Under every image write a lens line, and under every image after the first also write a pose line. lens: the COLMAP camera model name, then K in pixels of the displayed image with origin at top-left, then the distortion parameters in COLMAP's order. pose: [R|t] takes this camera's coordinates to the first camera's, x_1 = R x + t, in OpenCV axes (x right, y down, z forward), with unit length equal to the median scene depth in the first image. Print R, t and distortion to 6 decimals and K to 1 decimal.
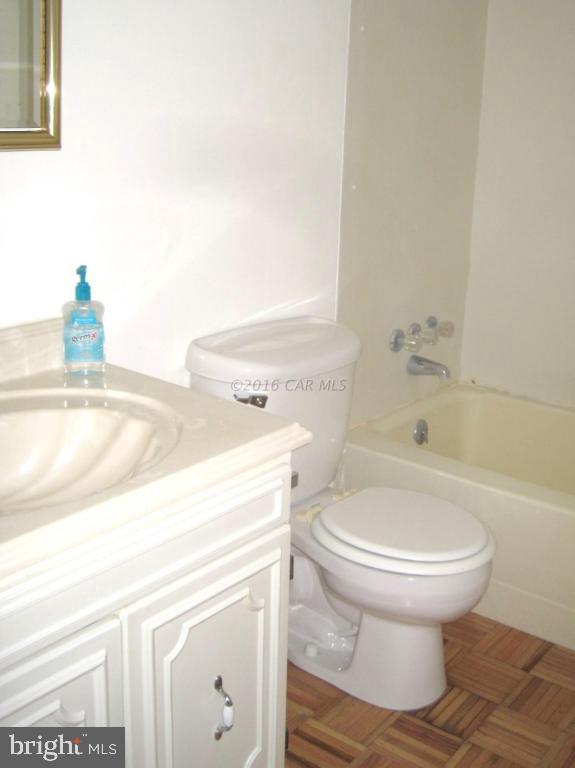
lens RADIAL K [[795.9, 0, 367.4], [0, 795.9, 343.1], [0, 0, 1]] dist [-0.158765, 0.109711]
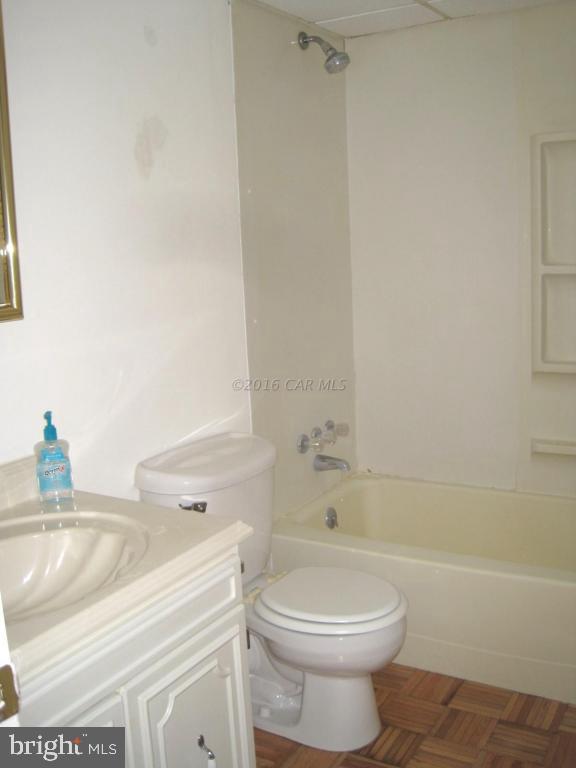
lens RADIAL K [[791.7, 0, 288.0], [0, 791.7, 384.0], [0, 0, 1]] dist [-0.179723, 0.159448]
pose [[0.991515, -0.106202, 0.074962, -0.074940], [0.111283, 0.991513, -0.067218, -0.017480], [-0.067187, 0.074990, 0.994918, -0.213742]]
